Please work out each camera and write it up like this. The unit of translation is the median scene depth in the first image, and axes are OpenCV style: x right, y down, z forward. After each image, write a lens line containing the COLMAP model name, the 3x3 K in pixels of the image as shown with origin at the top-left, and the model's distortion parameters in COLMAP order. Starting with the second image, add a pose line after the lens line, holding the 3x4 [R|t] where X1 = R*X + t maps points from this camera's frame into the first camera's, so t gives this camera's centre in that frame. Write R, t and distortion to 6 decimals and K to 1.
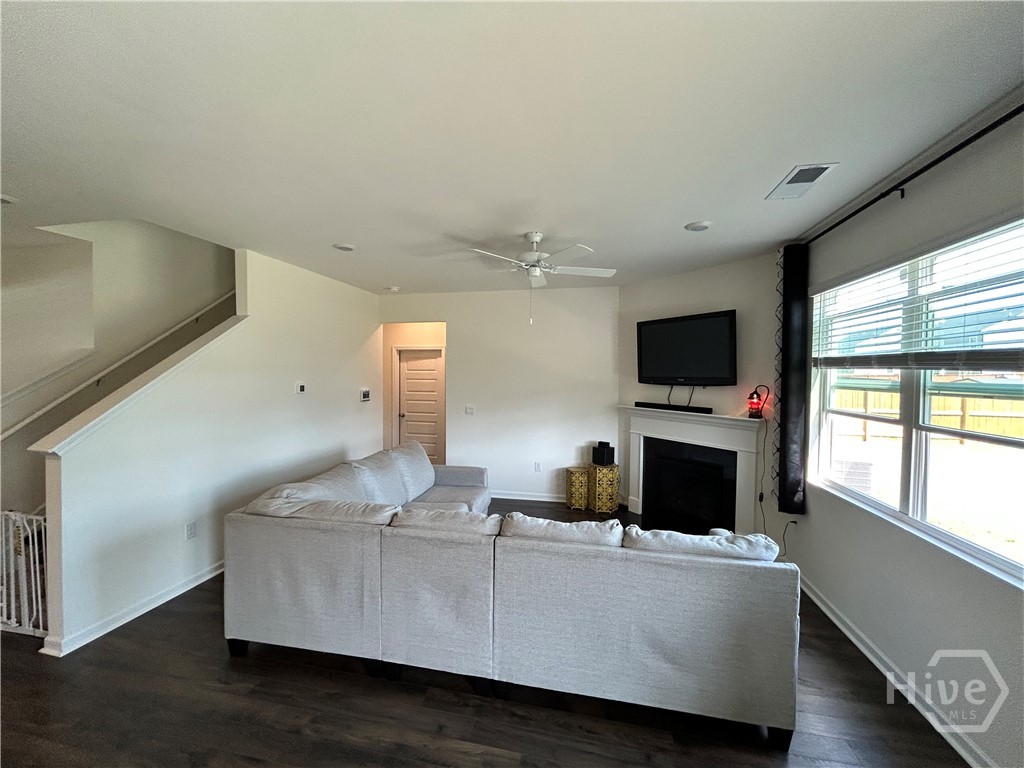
lens RADIAL K [[411.8, 0, 509.7], [0, 411.8, 382.7], [0, 0, 1]] dist [-0.001732, -0.000281]
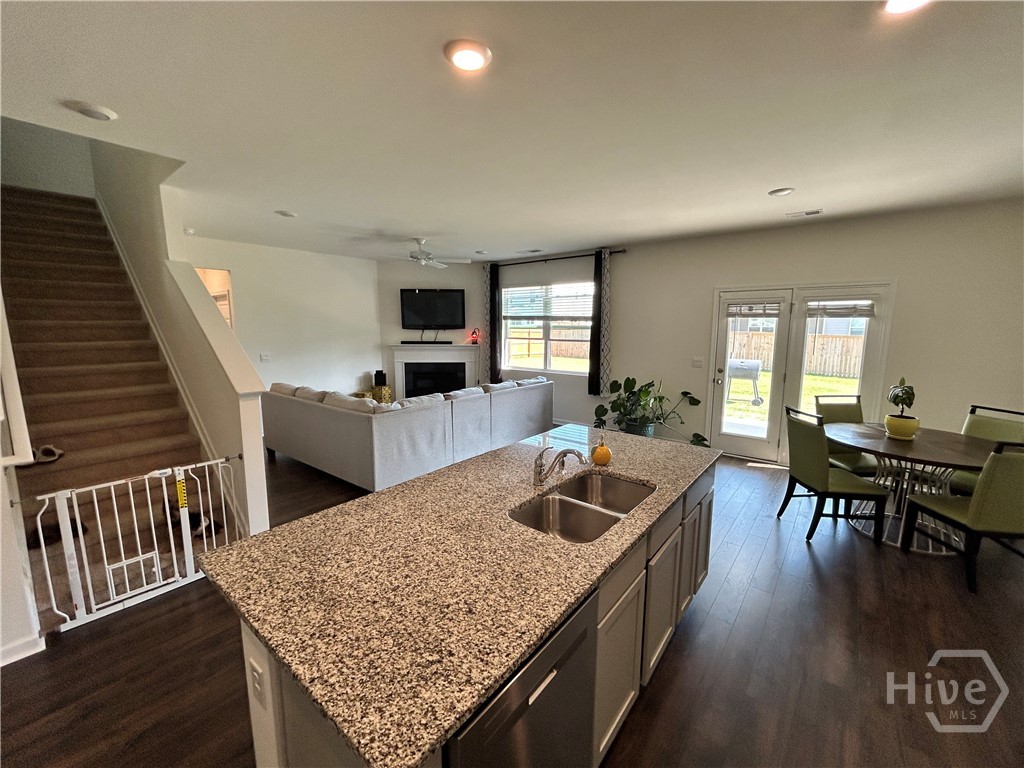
lens RADIAL K [[411.8, 0, 509.7], [0, 411.8, 382.7], [0, 0, 1]] dist [-0.001732, -0.000281]
pose [[0.451695, -0.131329, 0.882453, -1.188030], [0.022928, 0.990489, 0.135671, 0.000383], [-0.891878, -0.041049, 0.450410, -0.096810]]
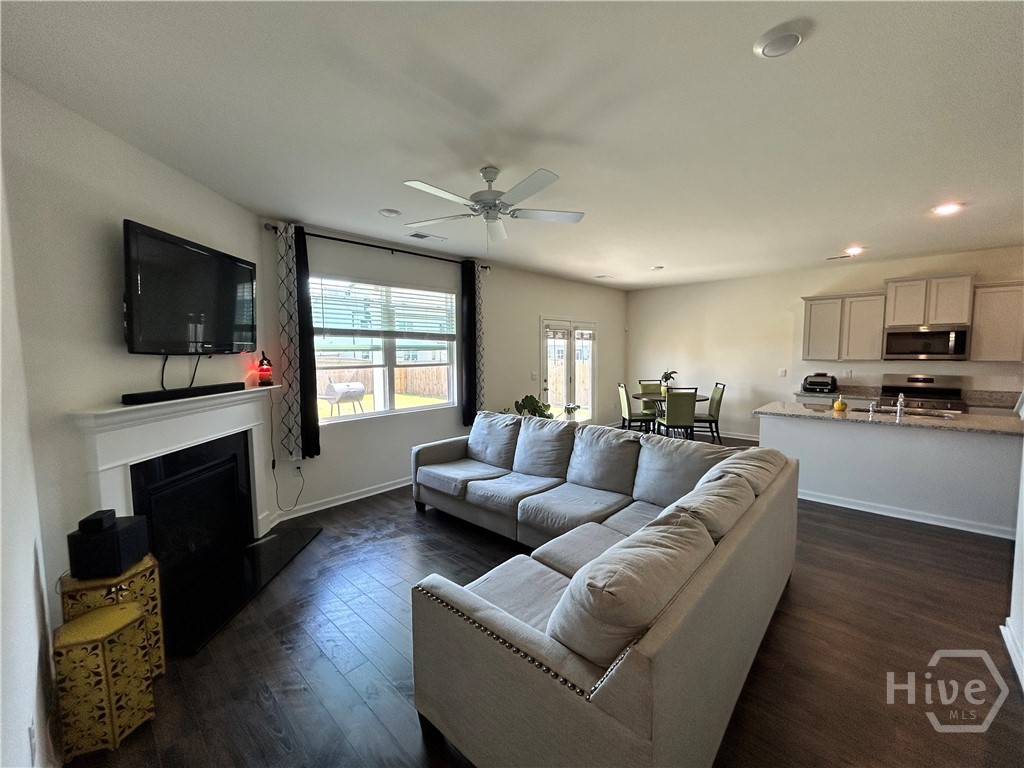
lens RADIAL K [[411.8, 0, 509.7], [0, 411.8, 382.7], [0, 0, 1]] dist [-0.001732, -0.000281]
pose [[-0.856716, -0.036877, 0.514469, -0.381339], [0.017971, 0.994701, 0.101227, -0.006875], [-0.515475, 0.095969, -0.851513, 1.537038]]
